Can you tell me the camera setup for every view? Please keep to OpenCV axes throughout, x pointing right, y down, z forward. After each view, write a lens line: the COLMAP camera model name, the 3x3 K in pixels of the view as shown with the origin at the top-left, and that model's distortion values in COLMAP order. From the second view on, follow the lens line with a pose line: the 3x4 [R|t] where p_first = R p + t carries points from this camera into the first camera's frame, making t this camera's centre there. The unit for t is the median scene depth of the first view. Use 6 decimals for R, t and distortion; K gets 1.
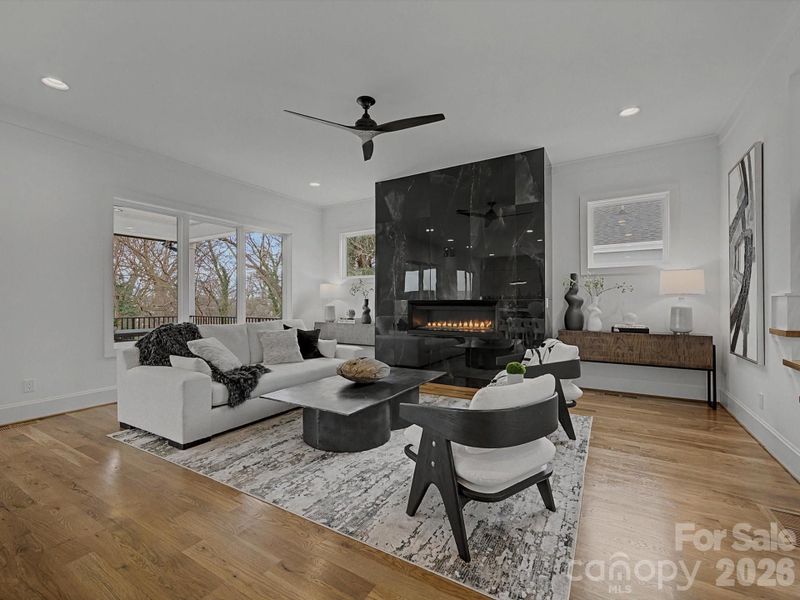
lens RADIAL K [[362.2, 0, 397.4], [0, 362.2, 299.4], [0, 0, 1]] dist [-0.006246, 0.008797]
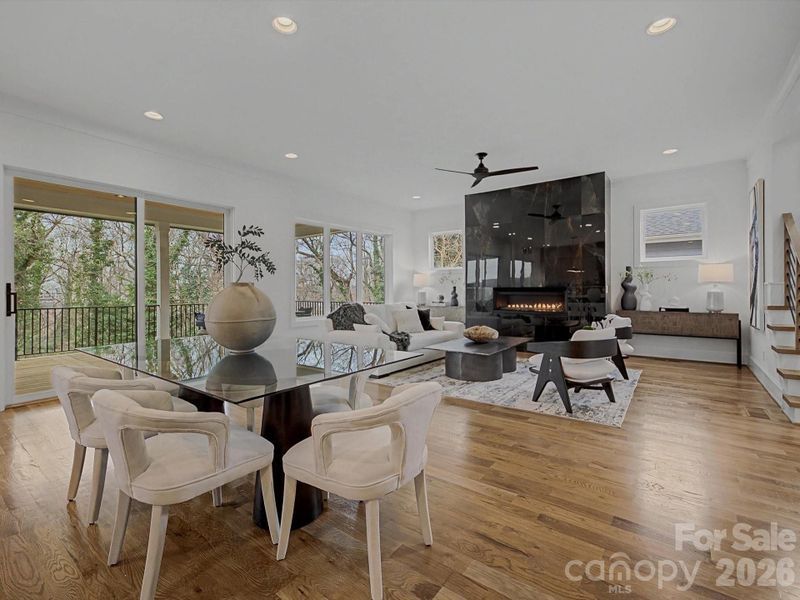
lens RADIAL K [[378.0, 0, 401.4], [0, 378.0, 289.1], [0, 0, 1]] dist [0.011620, 0.000894]
pose [[0.995580, -0.003836, -0.093839, -0.205499], [0.004619, 0.999956, 0.008123, -0.005096], [0.093803, -0.008521, 0.995554, -0.452143]]
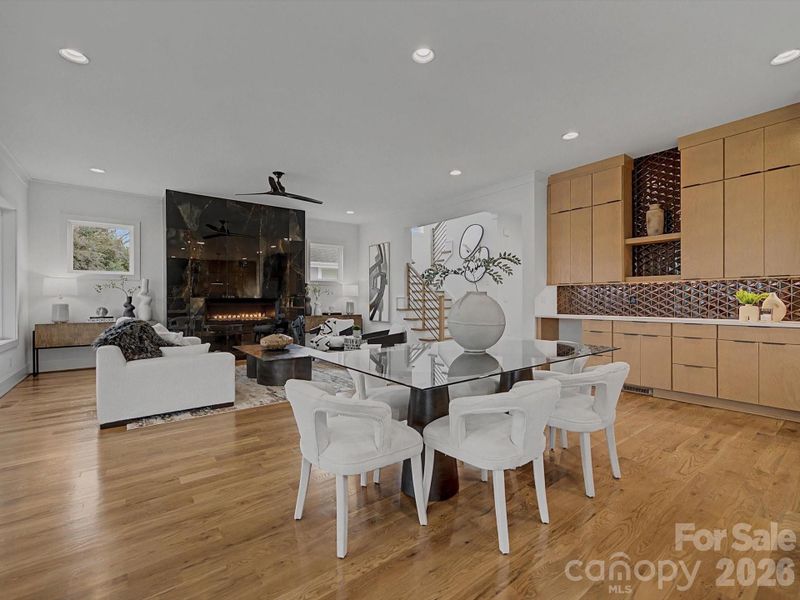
lens RADIAL K [[362.1, 0, 393.7], [0, 362.1, 300.7], [0, 0, 1]] dist [-0.008733, 0.009072]
pose [[0.372650, -0.001658, 0.927970, -1.046487], [-0.005485, 0.999977, 0.003990, 0.003157], [-0.927956, -0.006577, 0.372632, -0.048901]]
